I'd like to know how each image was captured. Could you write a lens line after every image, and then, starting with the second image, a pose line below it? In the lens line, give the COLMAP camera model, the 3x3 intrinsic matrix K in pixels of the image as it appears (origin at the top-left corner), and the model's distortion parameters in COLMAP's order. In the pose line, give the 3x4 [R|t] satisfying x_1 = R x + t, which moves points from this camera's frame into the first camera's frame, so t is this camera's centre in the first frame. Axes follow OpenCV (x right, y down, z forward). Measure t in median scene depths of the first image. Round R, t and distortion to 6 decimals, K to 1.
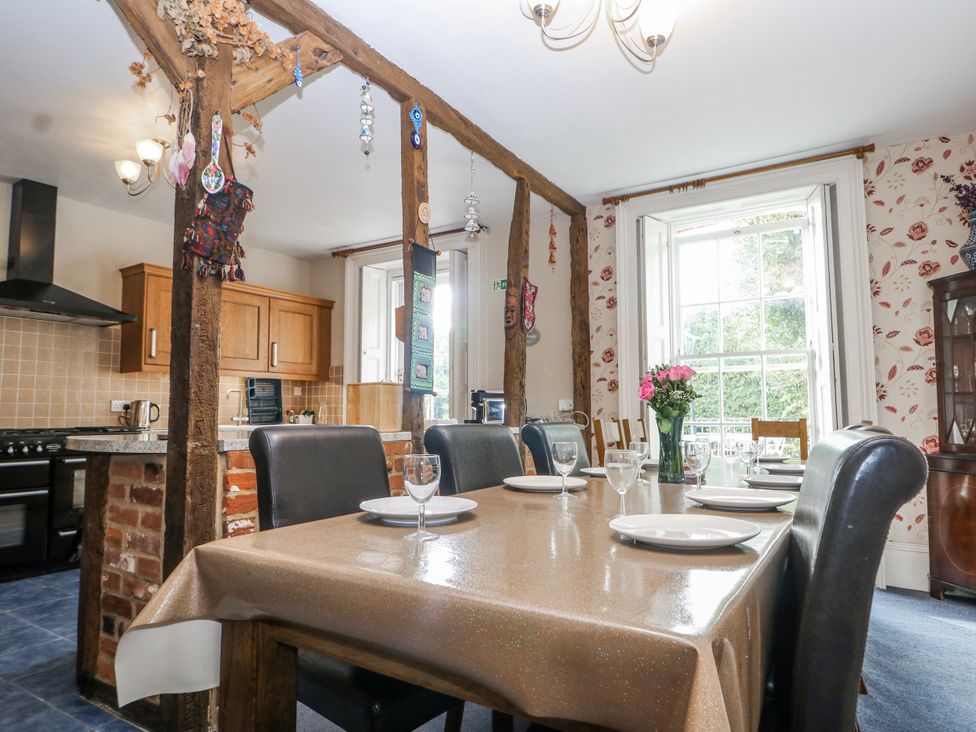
lens RADIAL K [[593.4, 0, 491.9], [0, 593.4, 359.5], [0, 0, 1]] dist [0.010834, -0.015910]
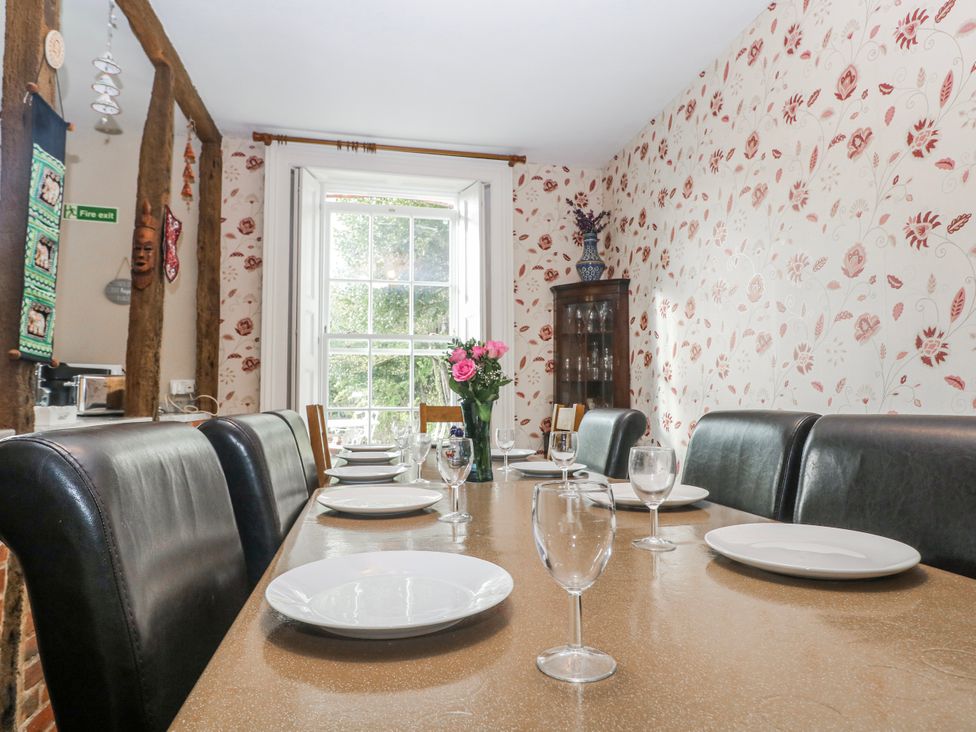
lens RADIAL K [[593.4, 0, 486.3], [0, 593.4, 358.7], [0, 0, 1]] dist [0.010834, -0.015910]
pose [[0.723455, 0.048421, 0.688671, -0.151526], [-0.064332, 0.997925, -0.002583, 0.021664], [-0.687367, -0.042435, 0.725069, 0.223423]]
